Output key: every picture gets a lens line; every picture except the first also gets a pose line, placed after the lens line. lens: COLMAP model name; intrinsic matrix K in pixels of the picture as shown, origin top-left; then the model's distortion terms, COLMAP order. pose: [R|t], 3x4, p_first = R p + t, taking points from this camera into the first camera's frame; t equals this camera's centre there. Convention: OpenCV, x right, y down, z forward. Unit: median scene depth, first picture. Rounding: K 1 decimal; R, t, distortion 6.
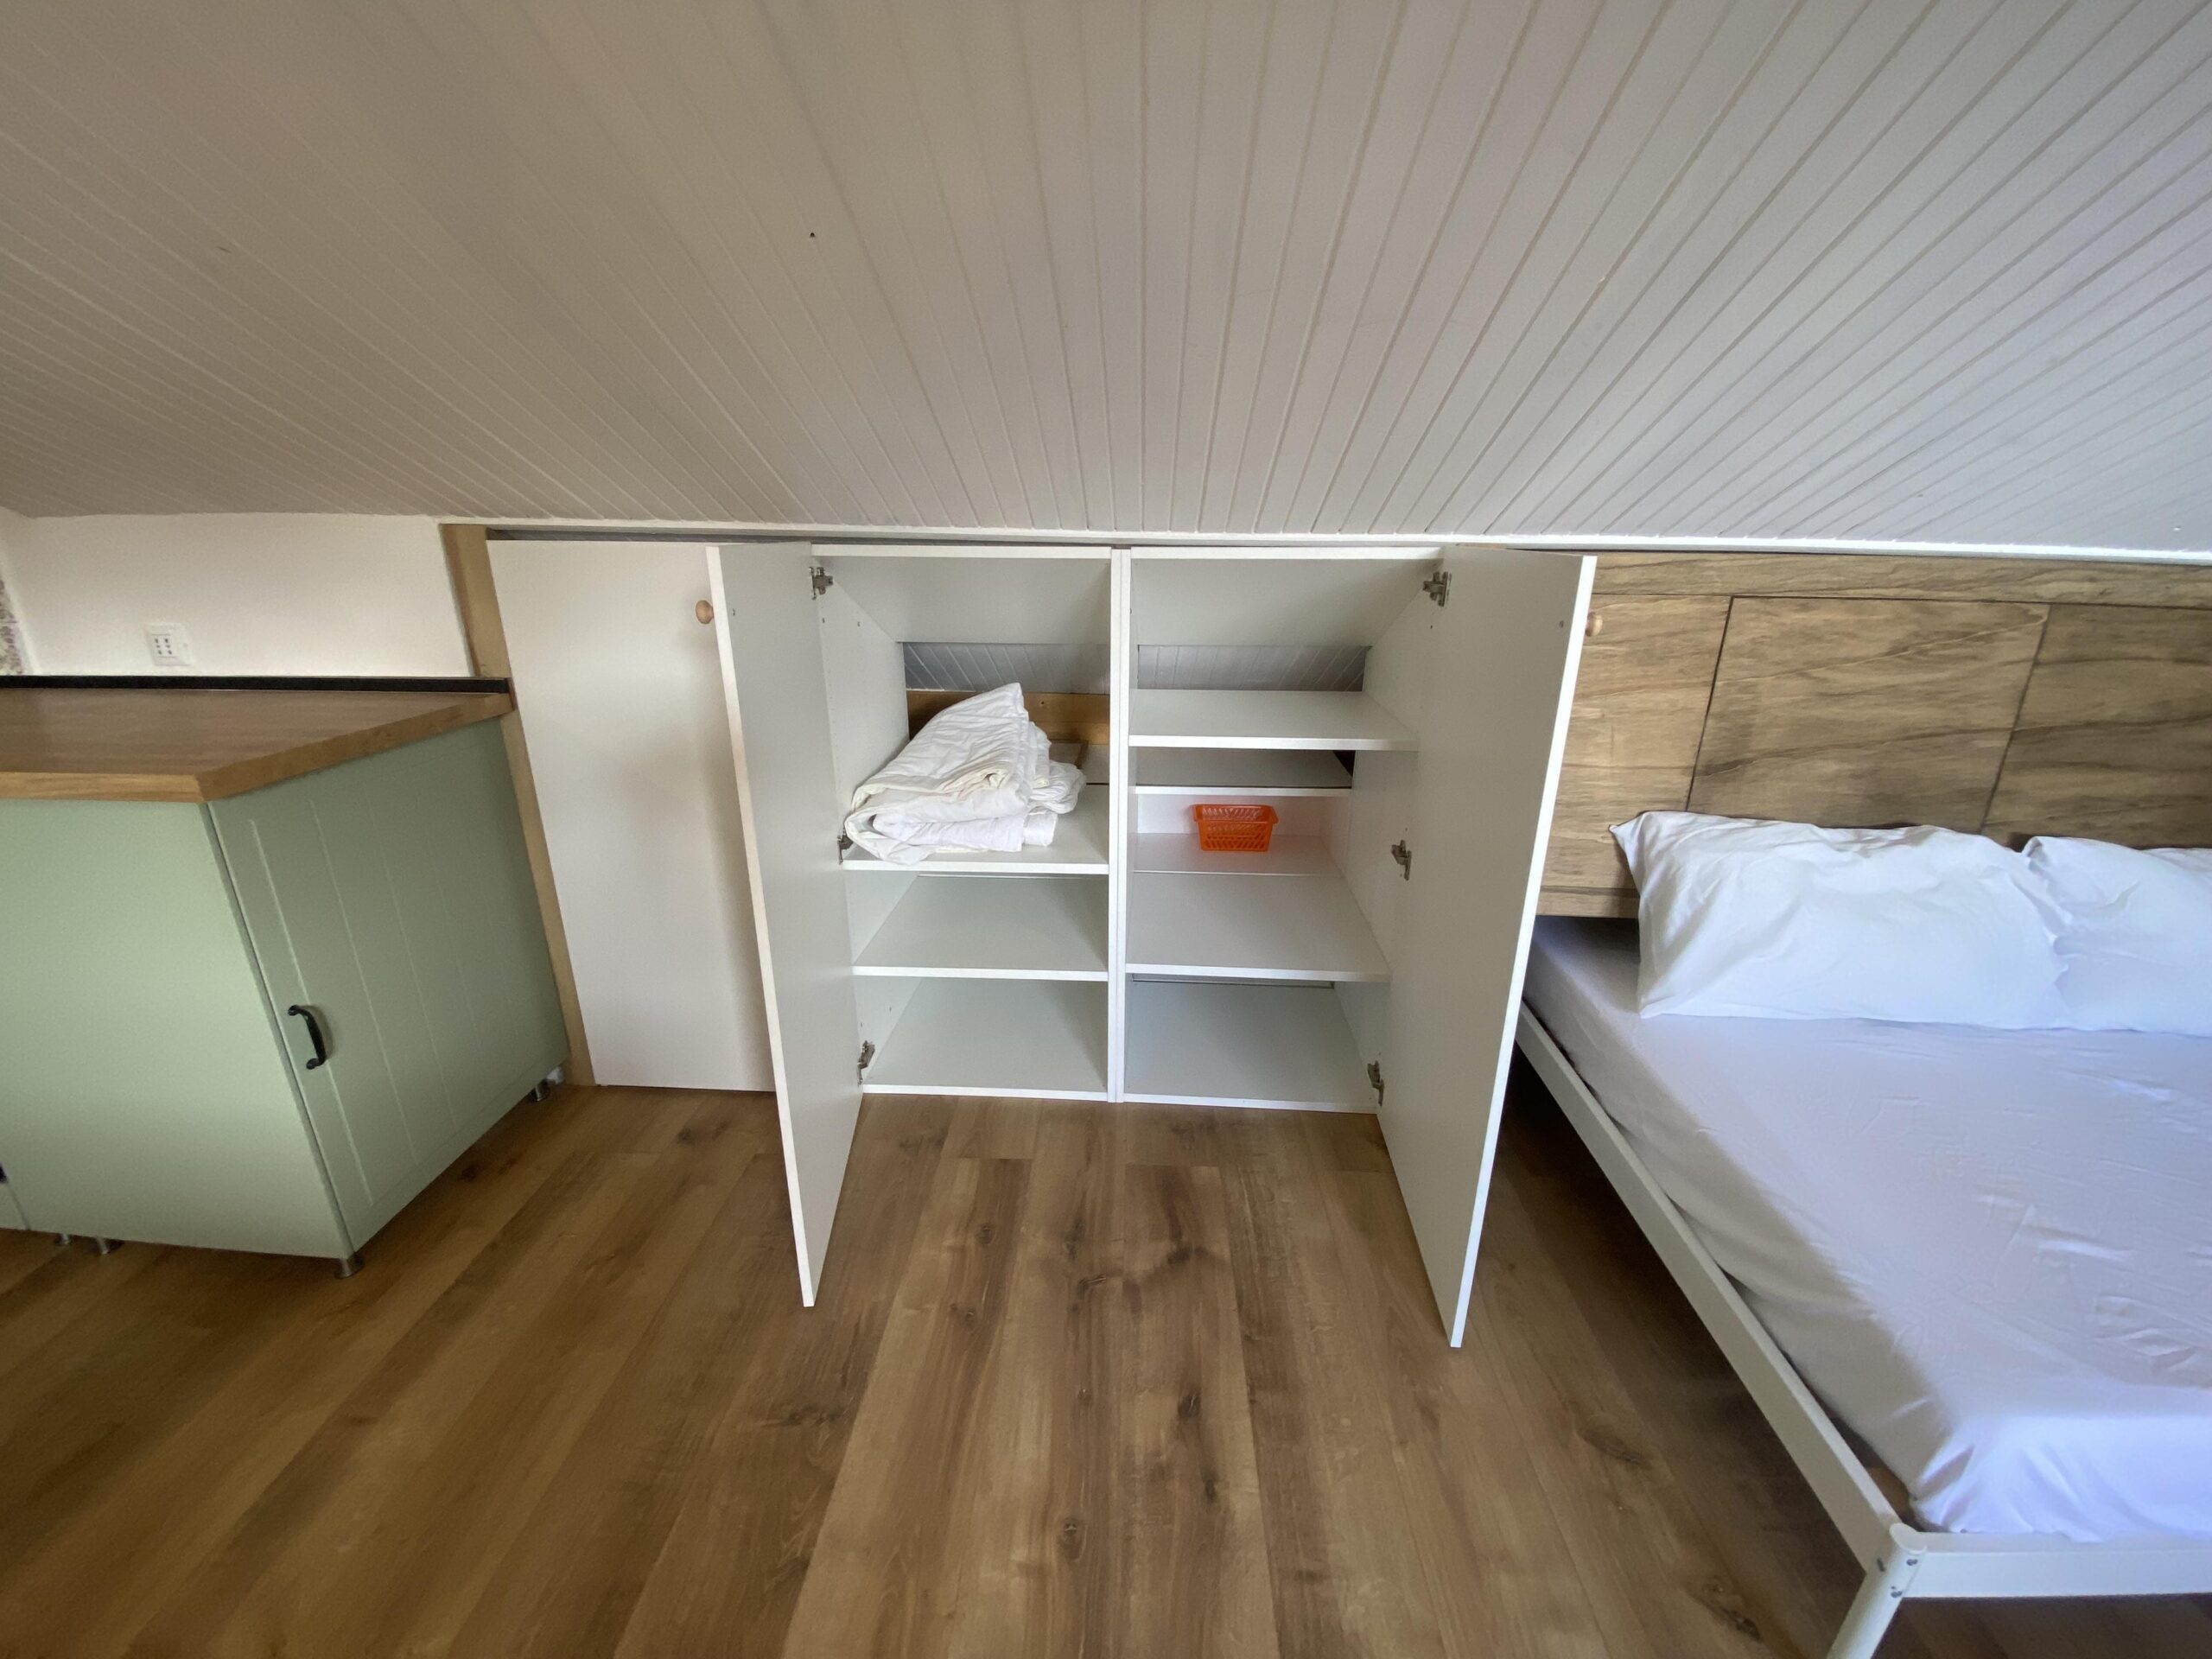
lens RADIAL K [[883.2, 0, 1106.0], [0, 883.2, 829.5], [0, 0, 1]] dist [0.010202, -0.015462]
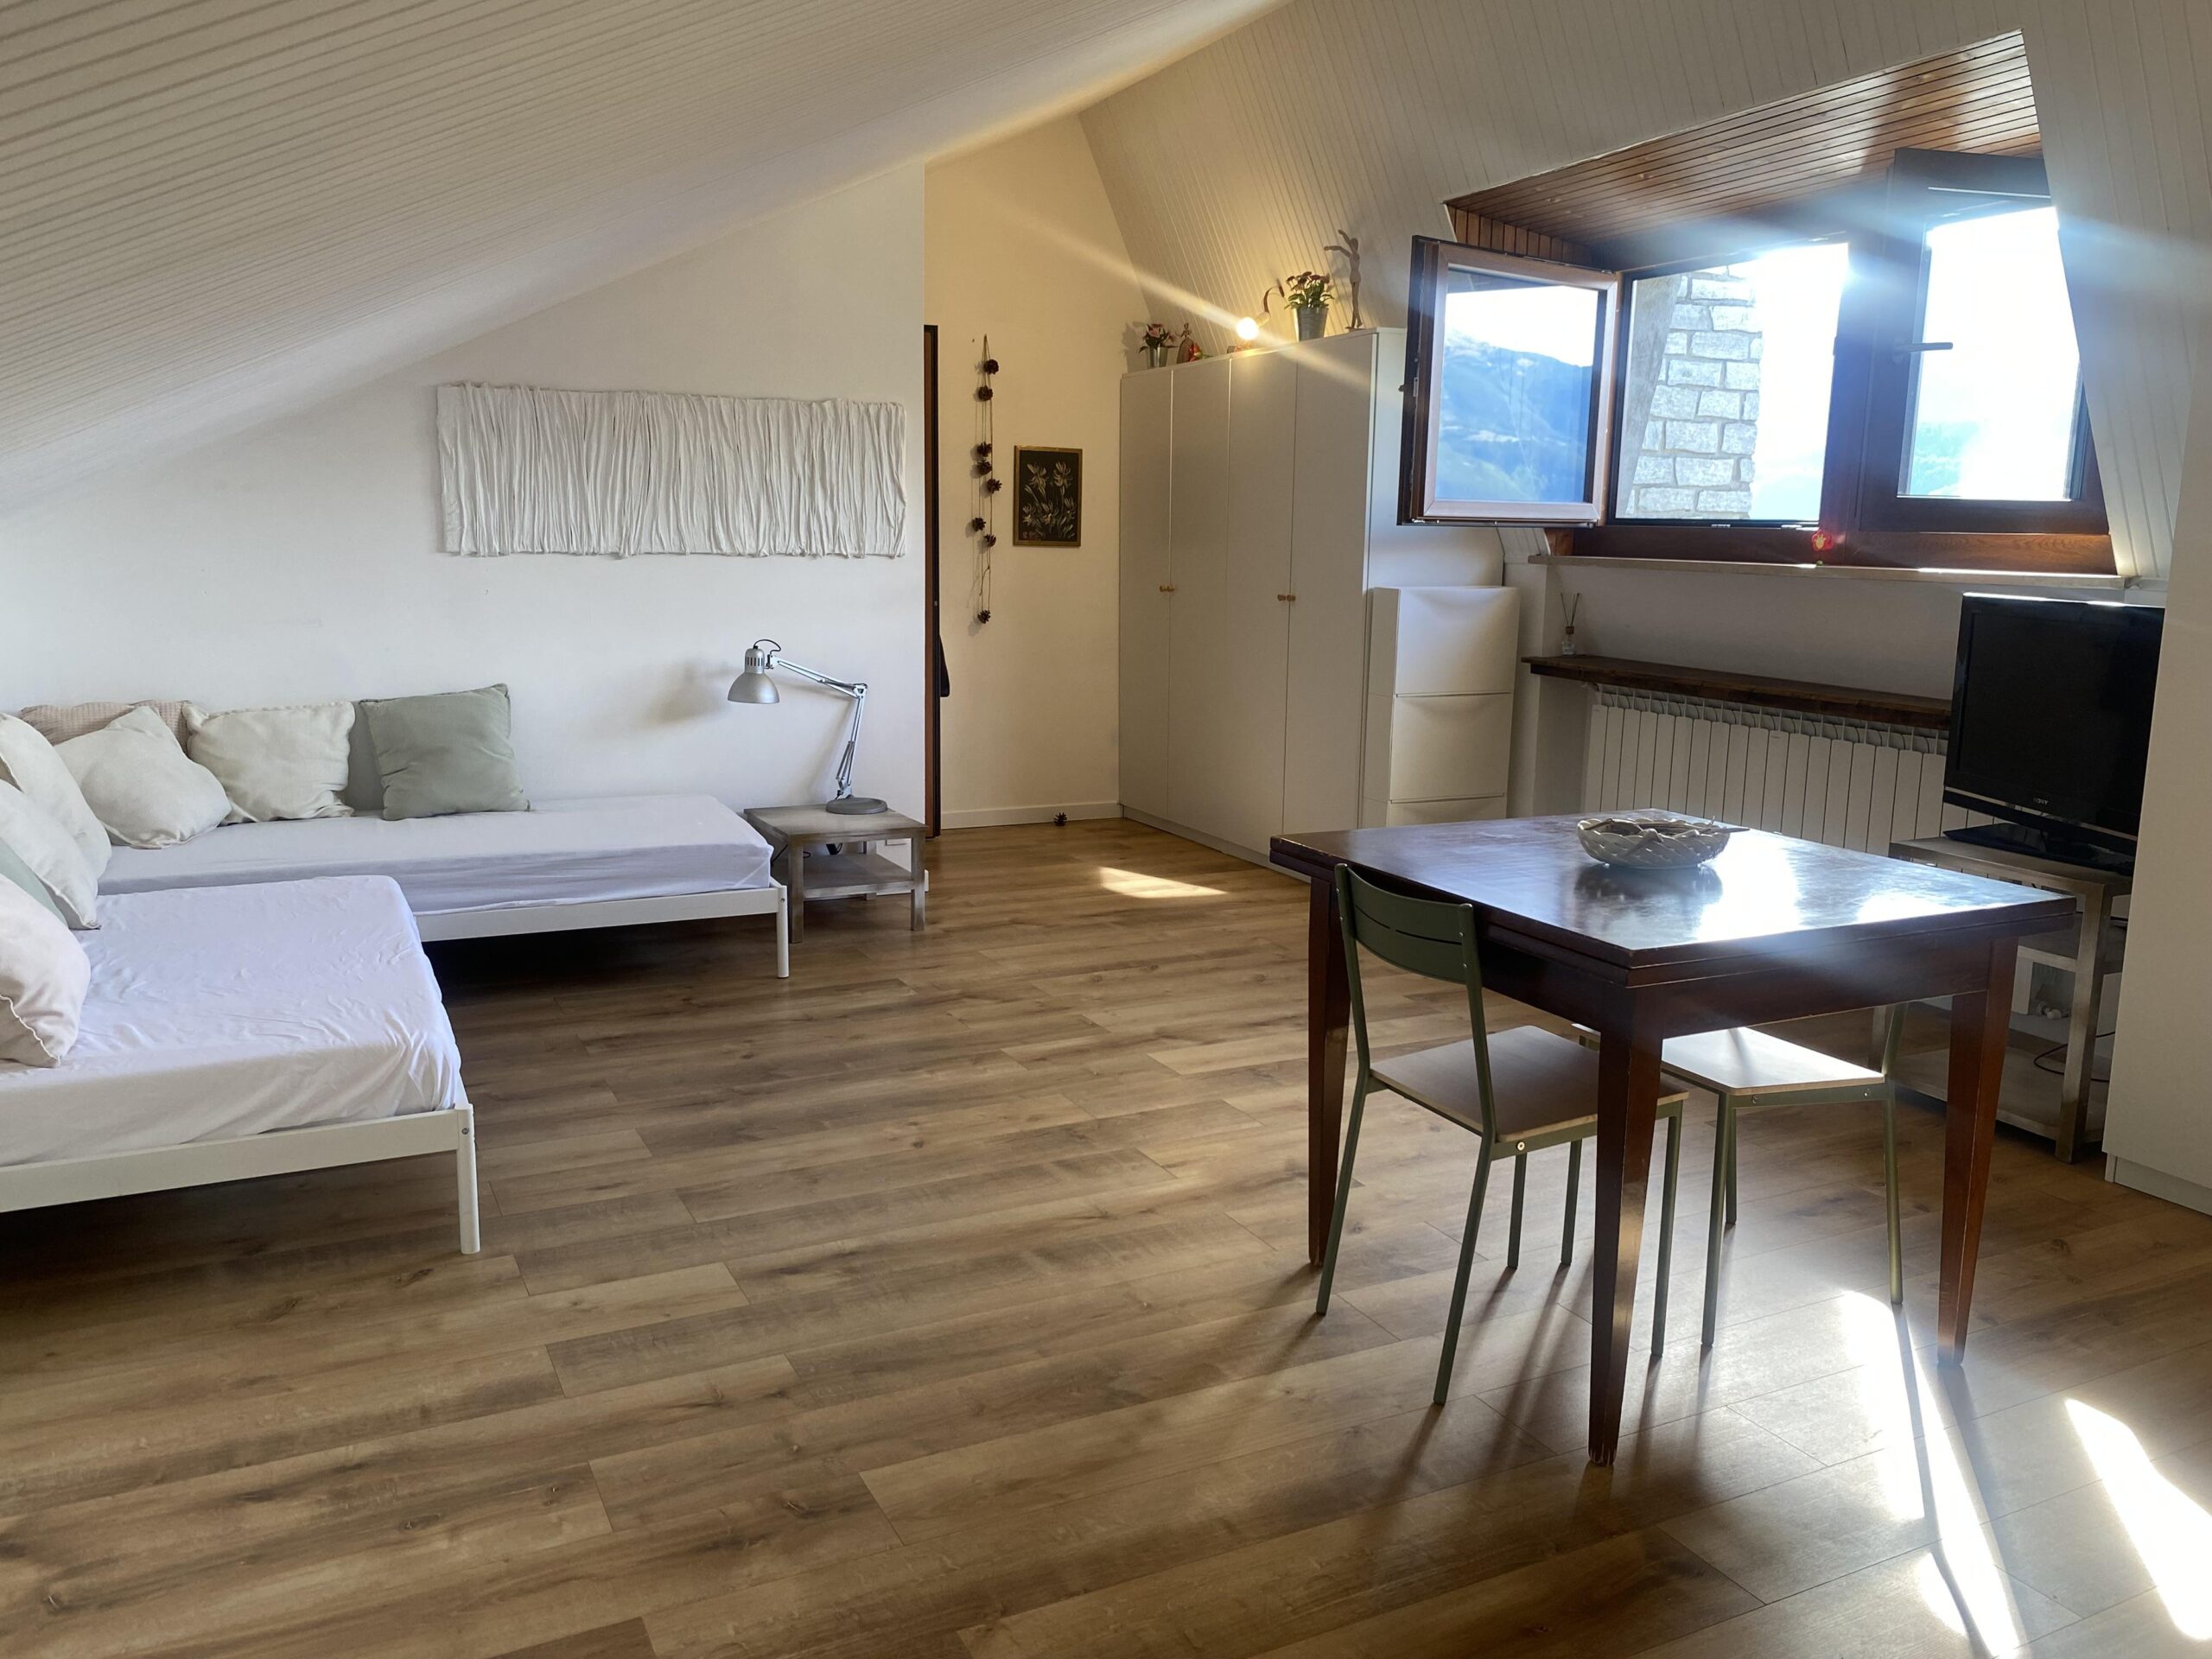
lens RADIAL K [[1663.5, 0, 1106.0], [0, 1663.5, 829.5], [0, 0, 1]] dist [0.010226, -0.017358]
pose [[-0.483413, -0.166392, 0.859433, -1.409597], [0.265487, 0.907663, 0.325060, -0.251393], [-0.834163, 0.385307, -0.394601, 0.565508]]
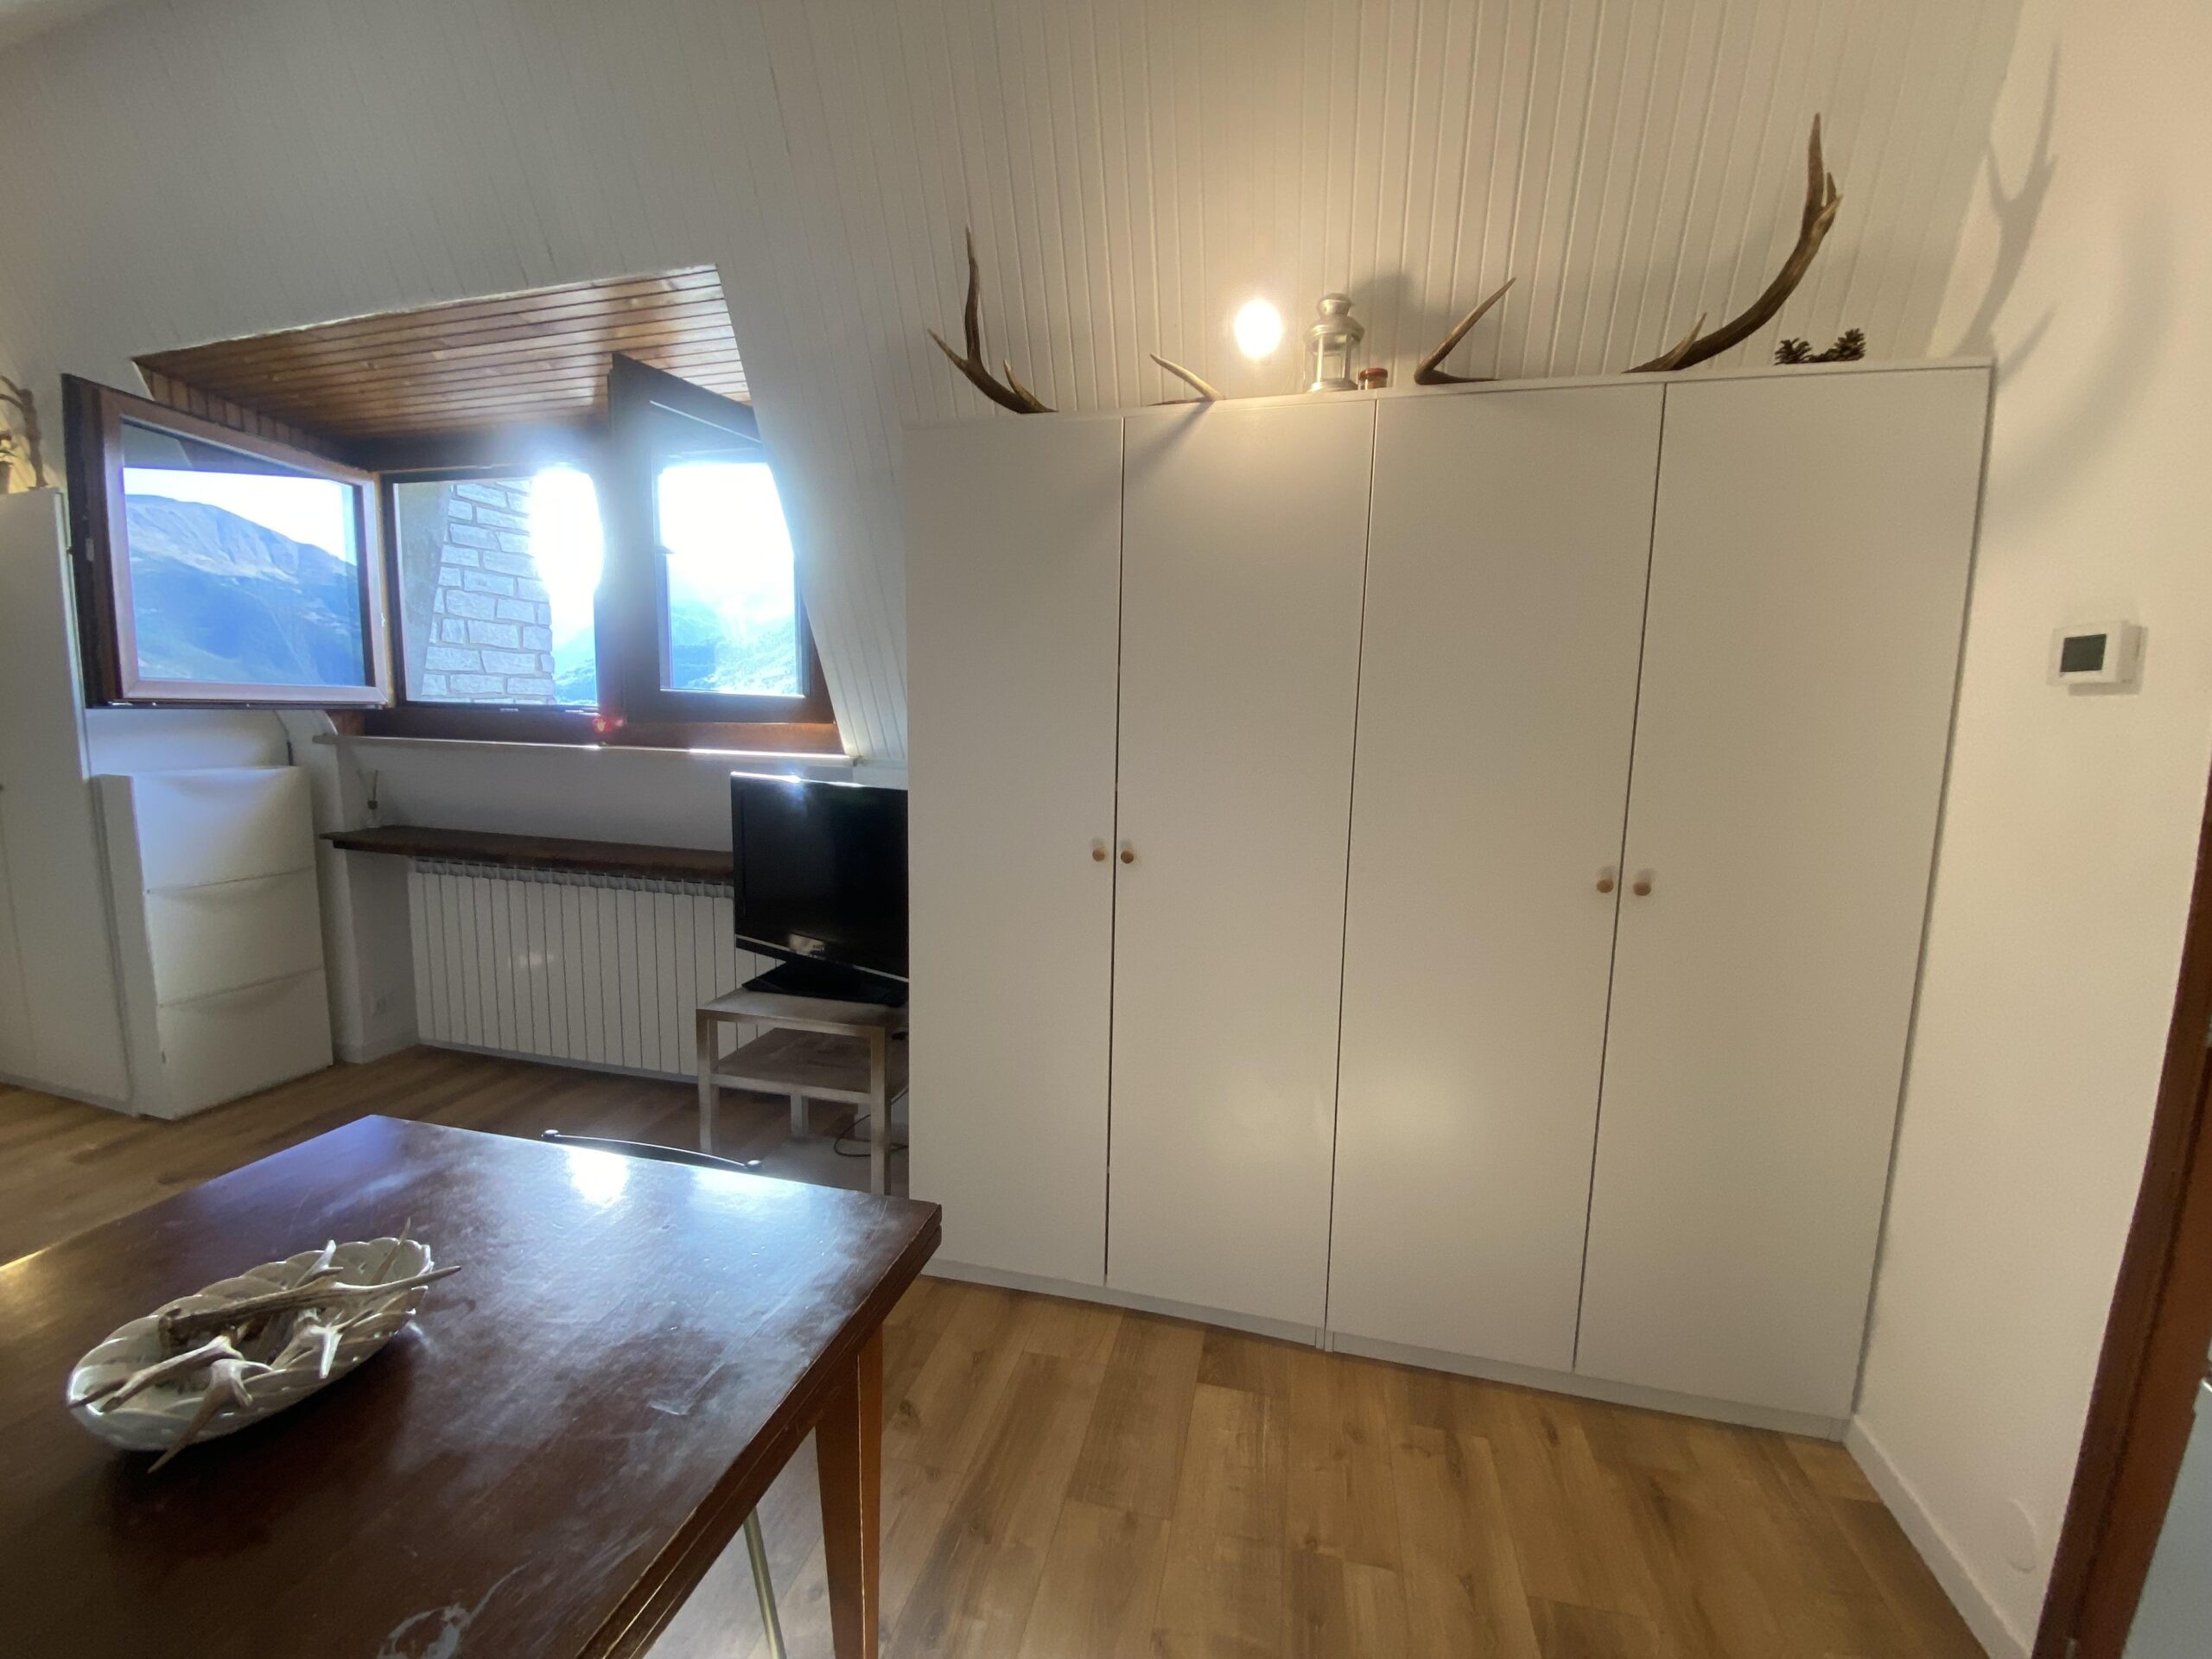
lens RADIAL K [[892.1, 0, 1106.0], [0, 892.1, 829.5], [0, 0, 1]] dist [0.010223, -0.016478]
pose [[-0.982853, -0.047855, 0.178073, -0.721510], [0.034545, 0.900847, 0.432761, 0.029031], [-0.181126, 0.431492, -0.883747, -0.369055]]
